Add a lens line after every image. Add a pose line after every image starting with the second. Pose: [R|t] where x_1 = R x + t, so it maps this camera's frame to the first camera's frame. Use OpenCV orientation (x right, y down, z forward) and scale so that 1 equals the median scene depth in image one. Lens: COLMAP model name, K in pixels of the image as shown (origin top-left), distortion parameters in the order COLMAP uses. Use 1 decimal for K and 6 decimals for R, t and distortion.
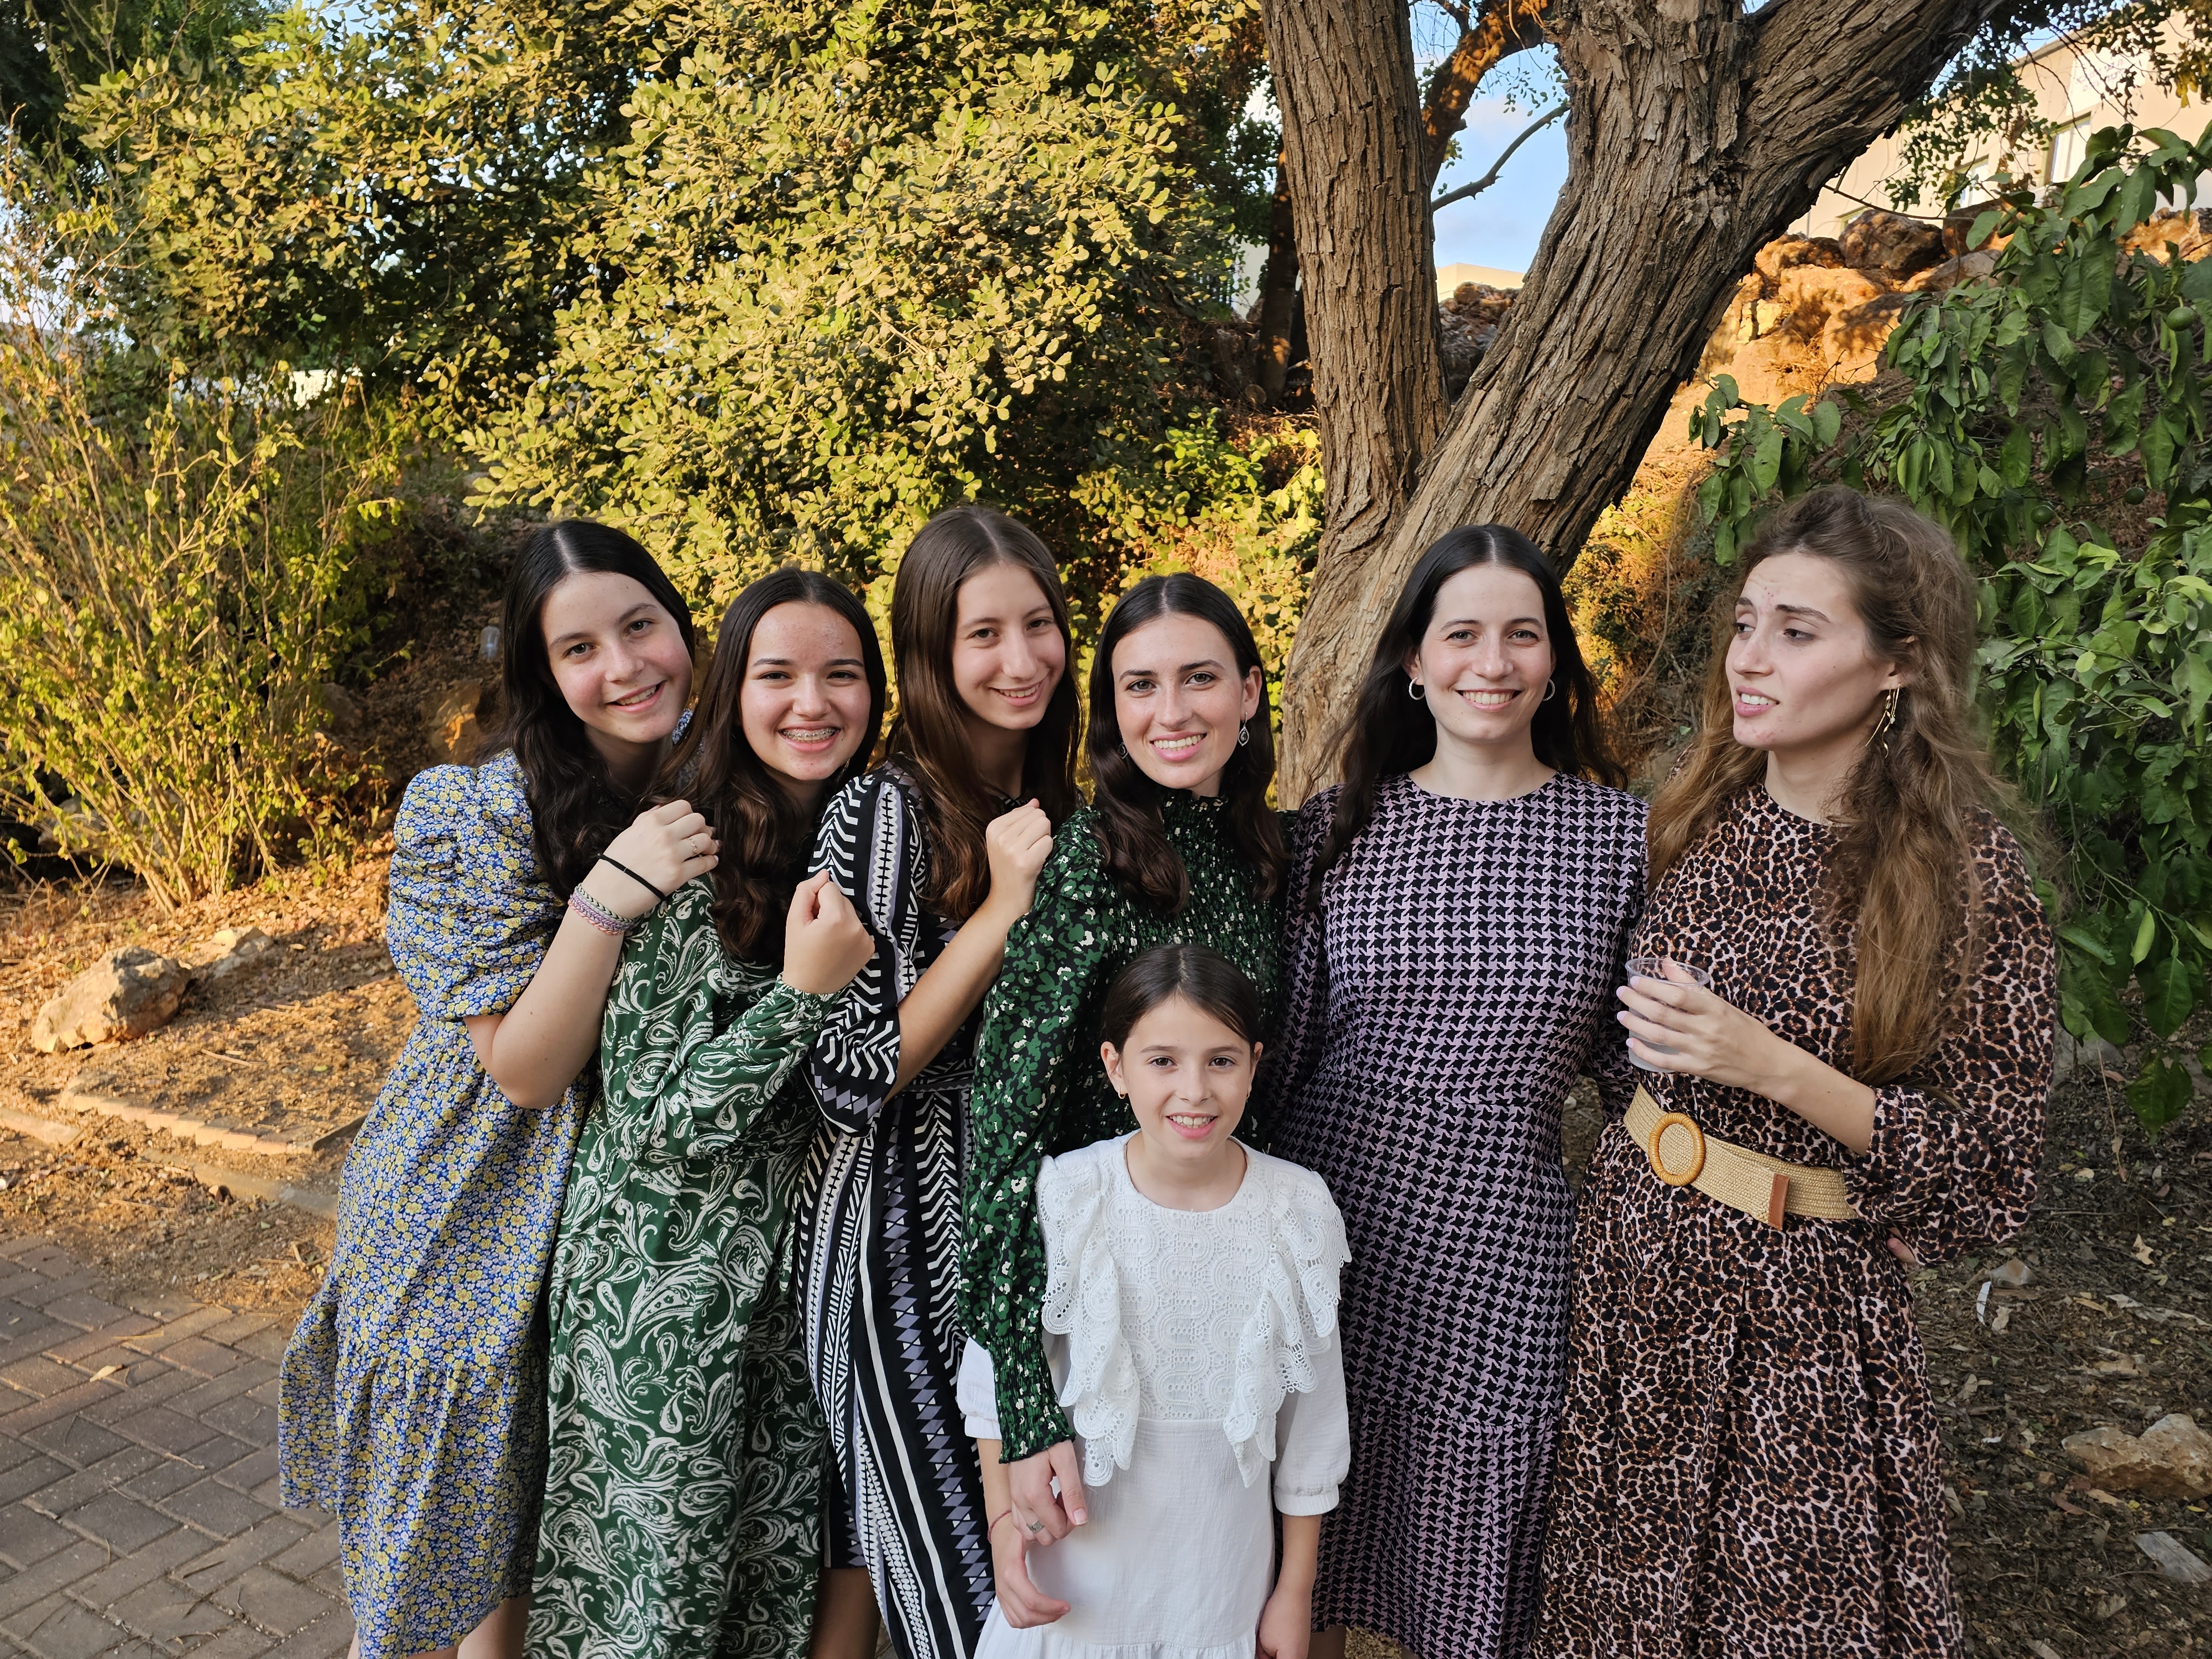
lens RADIAL K [[1332.9, 0, 1115.9], [0, 1332.9, 796.0], [0, 0, 1]] dist [0.036747, -0.022429]
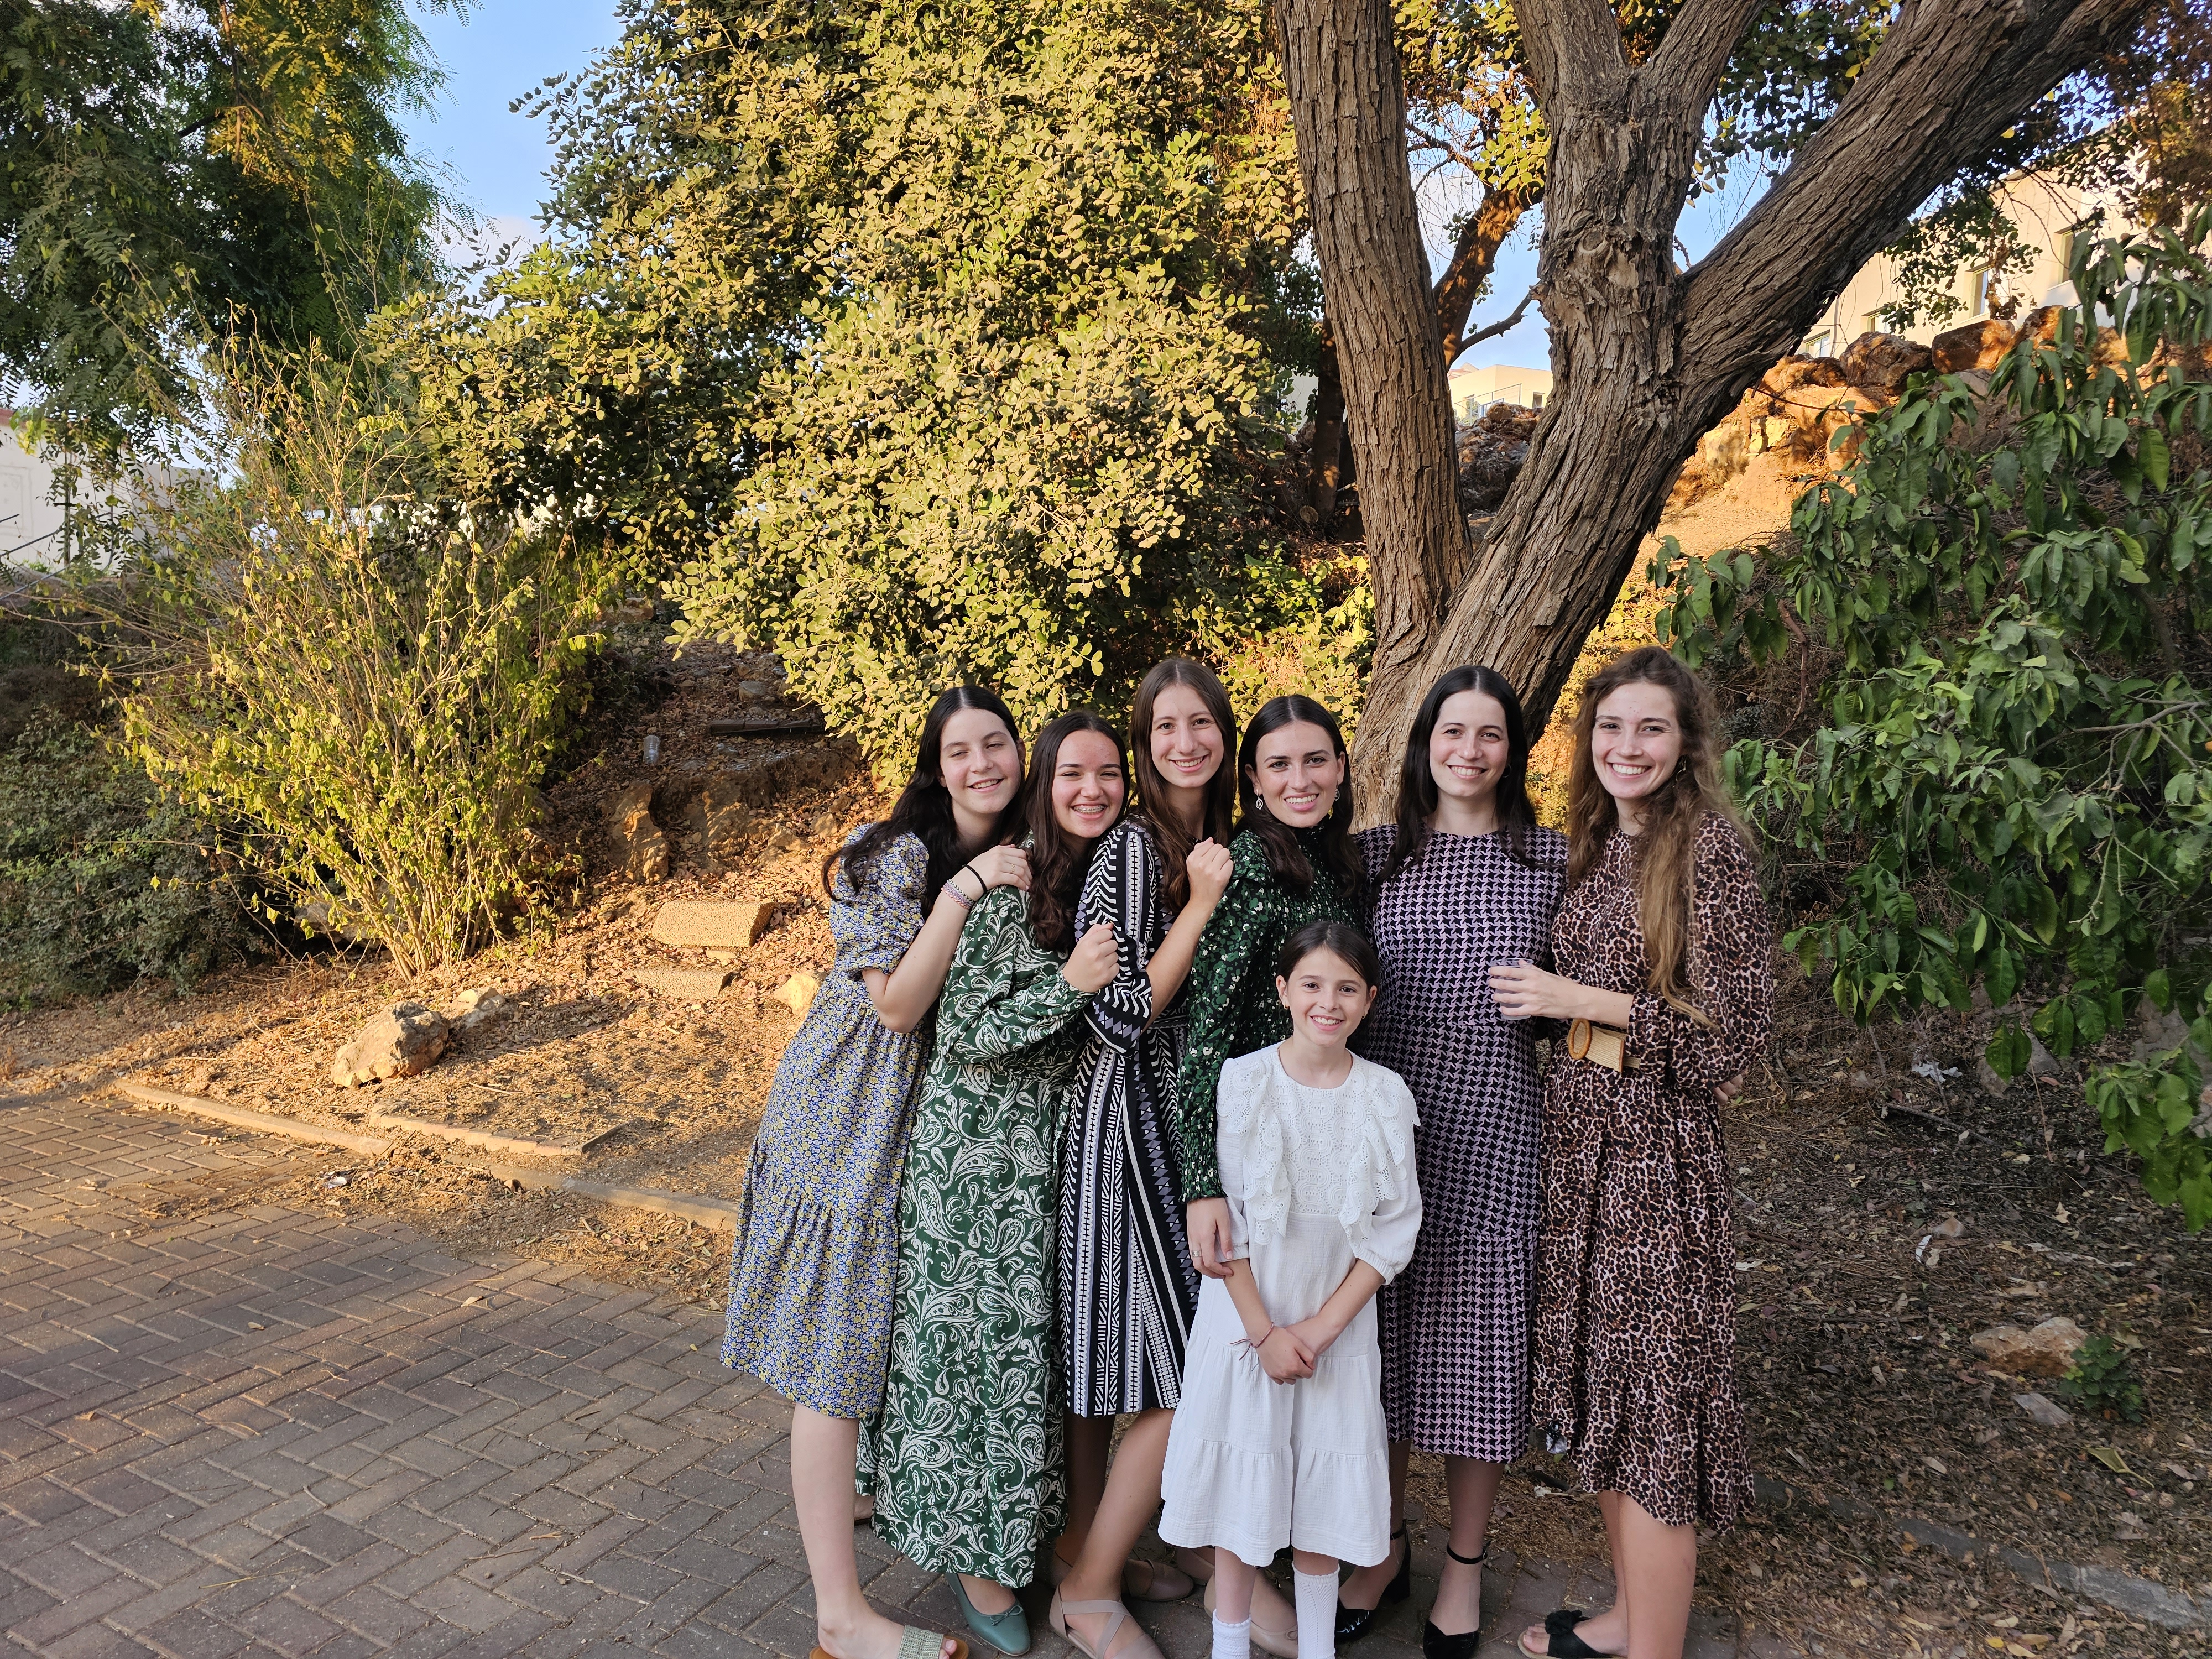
lens RADIAL K [[1337.2, 0, 1111.3], [0, 1337.2, 816.7], [0, 0, 1]] dist [0.037141, -0.021894]
pose [[0.998995, -0.017993, -0.041056, -0.033531], [0.015685, 0.998315, -0.055863, 0.021125], [0.041992, 0.055163, 0.997594, -0.193725]]
